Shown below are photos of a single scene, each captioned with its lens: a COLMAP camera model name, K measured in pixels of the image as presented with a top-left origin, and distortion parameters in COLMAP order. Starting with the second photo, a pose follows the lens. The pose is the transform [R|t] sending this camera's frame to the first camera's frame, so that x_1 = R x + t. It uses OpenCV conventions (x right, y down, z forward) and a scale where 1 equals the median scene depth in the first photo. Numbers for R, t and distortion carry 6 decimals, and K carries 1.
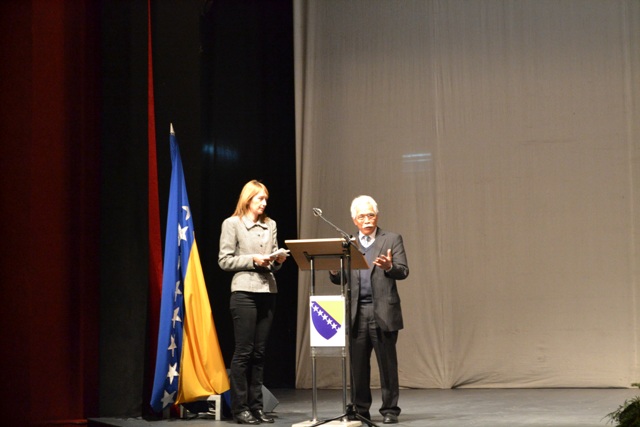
lens RADIAL K [[1427.3, 0, 334.6], [0, 1427.3, 225.5], [0, 0, 1]] dist [0.010187, 0.000000]
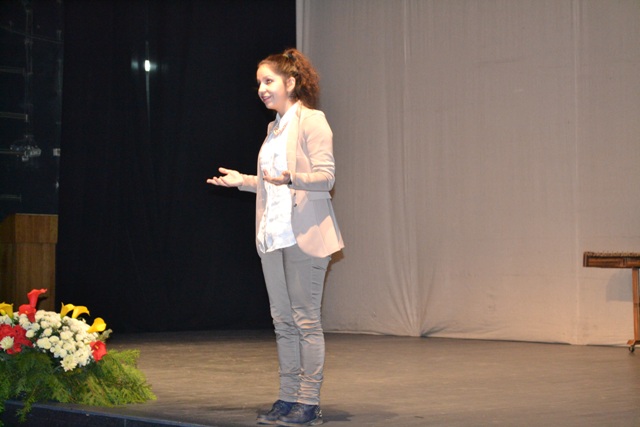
lens RADIAL K [[1366.1, 0, 317.9], [0, 1366.1, 209.5], [0, 0, 1]] dist [-0.030086, 0.000000]
pose [[0.891843, -0.001776, -0.452341, 0.424689], [0.015404, 0.999532, 0.026446, 0.008274], [0.452082, -0.030554, 0.891453, 0.192589]]
